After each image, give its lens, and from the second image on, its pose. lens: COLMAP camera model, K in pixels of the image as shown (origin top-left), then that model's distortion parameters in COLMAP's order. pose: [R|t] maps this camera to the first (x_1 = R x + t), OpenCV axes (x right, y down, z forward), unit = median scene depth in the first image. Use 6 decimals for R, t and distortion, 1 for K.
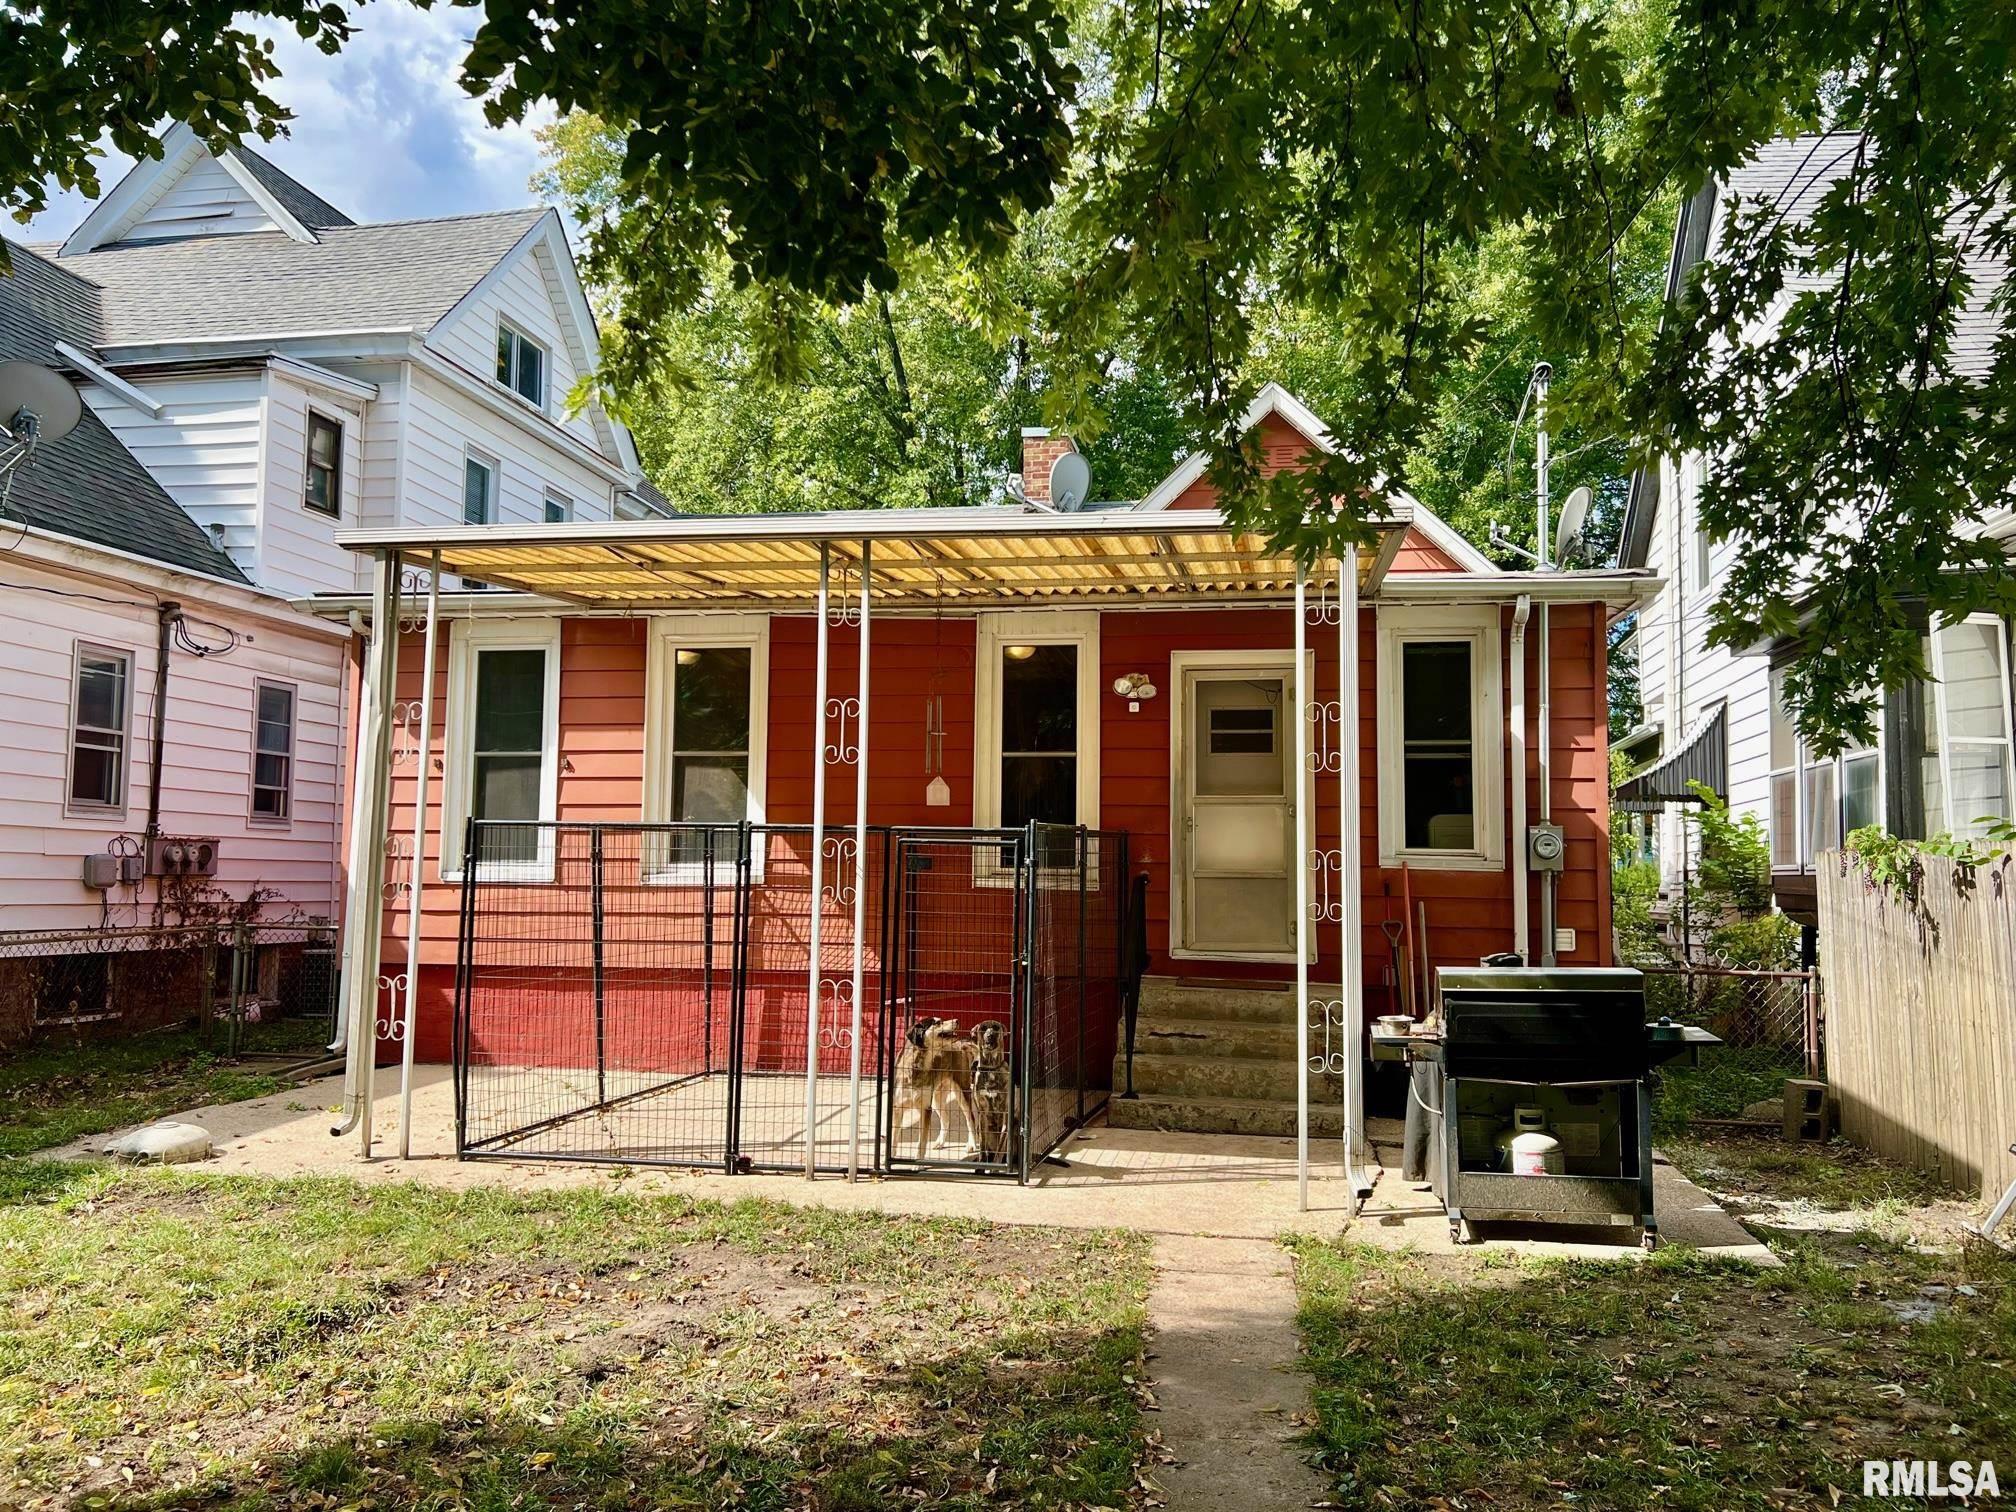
lens RADIAL K [[1514.7, 0, 1005.2], [0, 1514.7, 757.3], [0, 0, 1]] dist [0.014844, -0.000289]
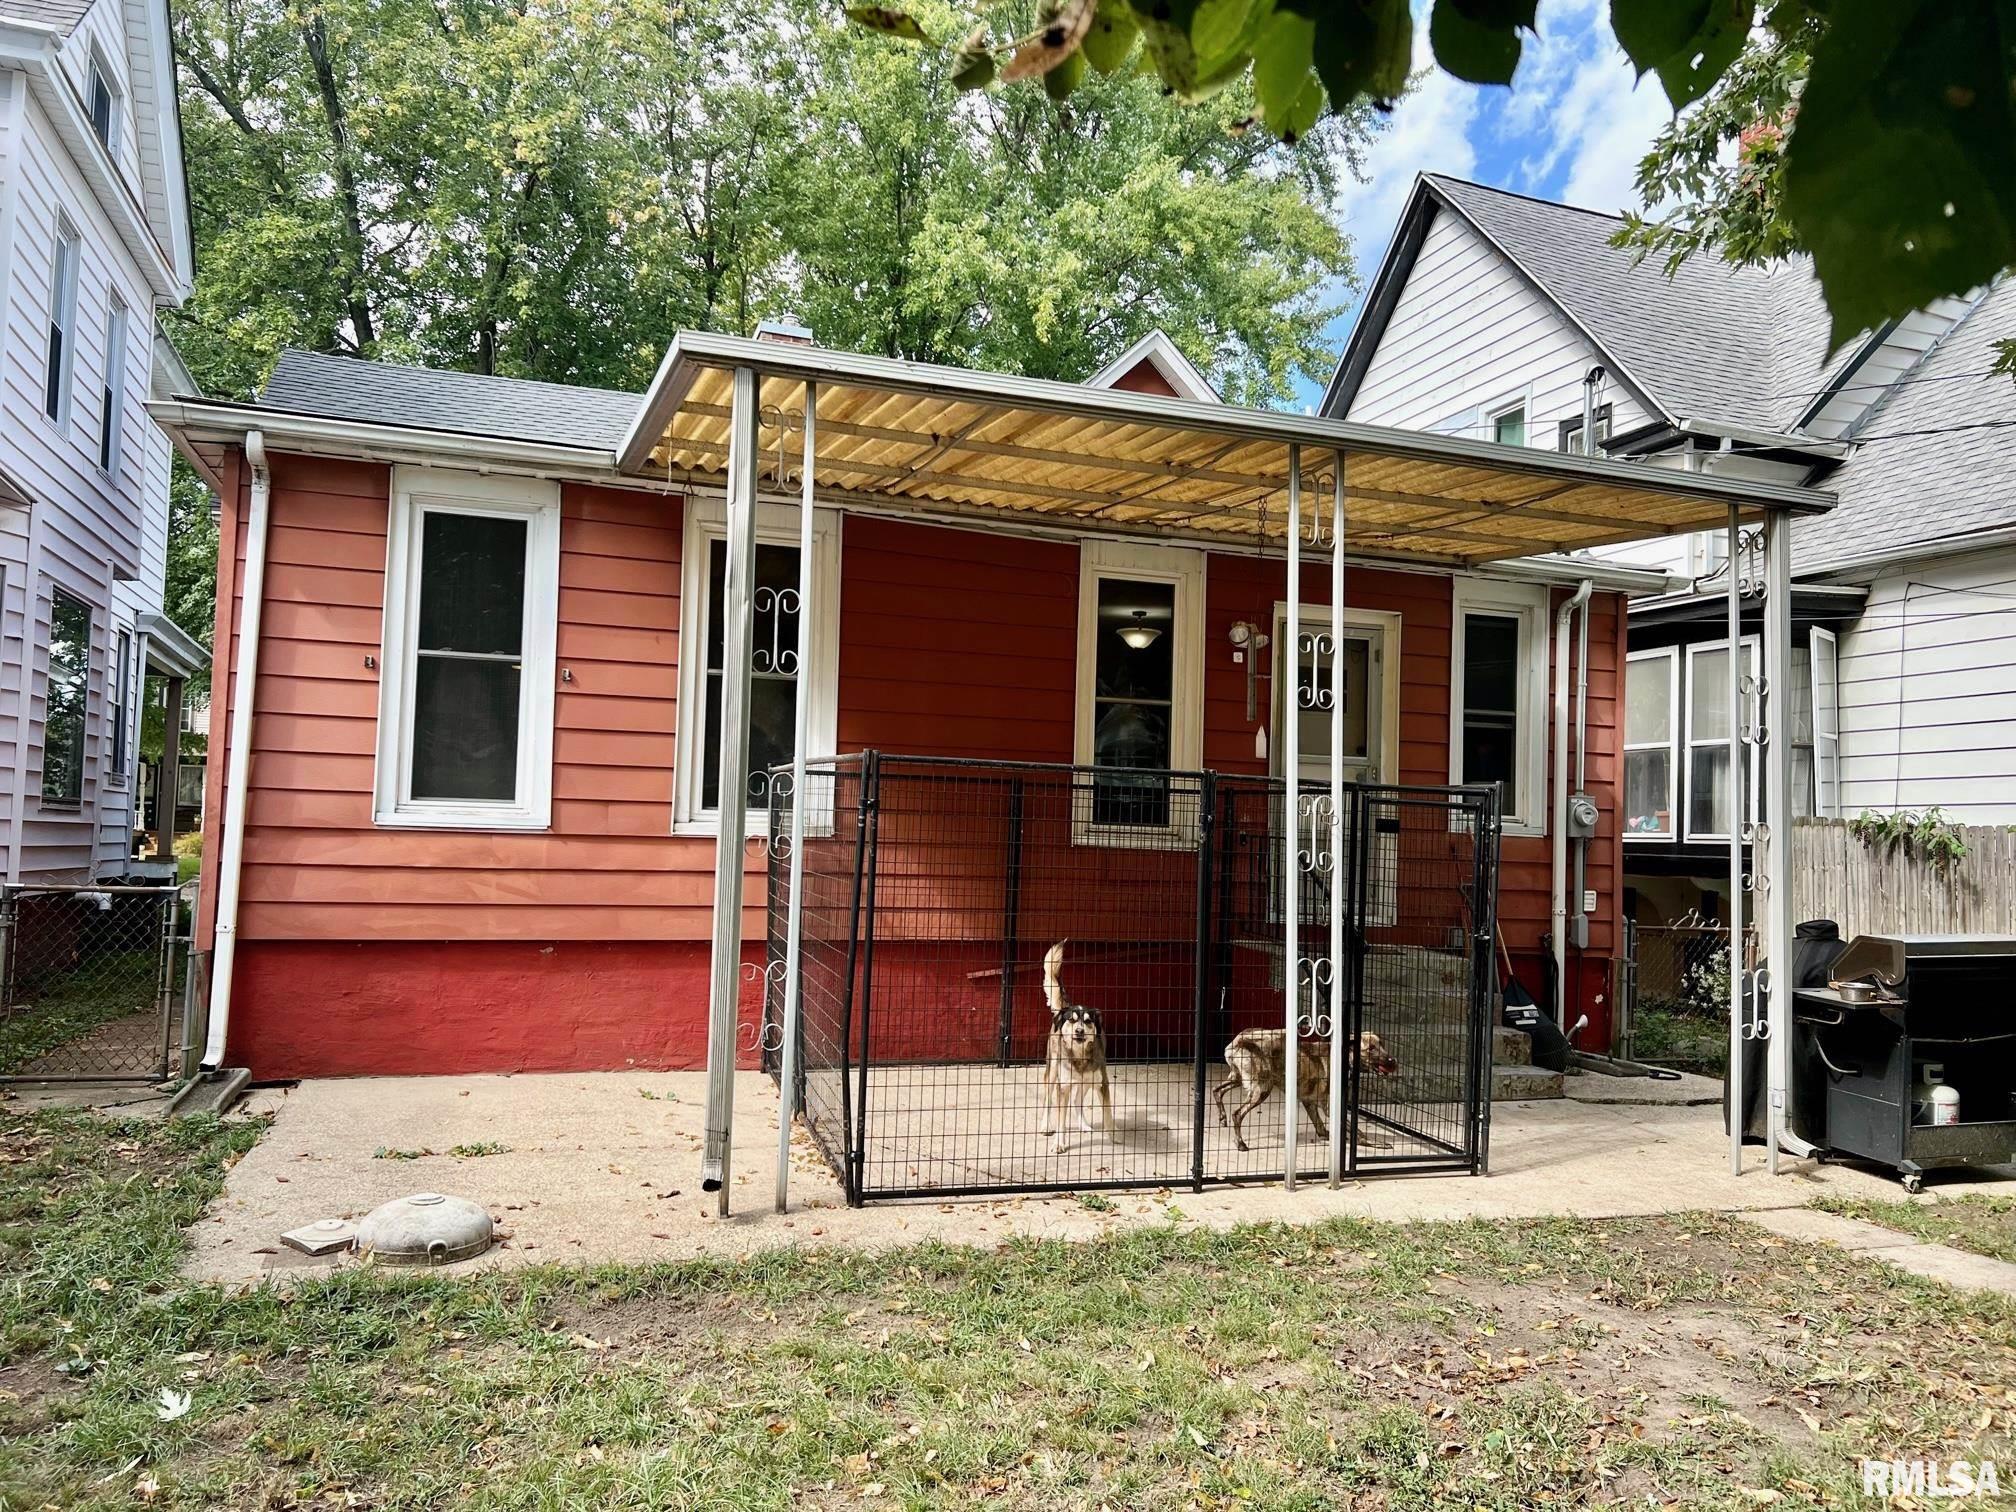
lens RADIAL K [[1514.7, 0, 1007.4], [0, 1514.7, 755.3], [0, 0, 1]] dist [0.014844, -0.000289]
pose [[0.870475, 0.042067, 0.490412, -0.515417], [-0.059346, 0.998043, 0.019728, 0.018501], [-0.488622, -0.046277, 0.871268, 0.251410]]
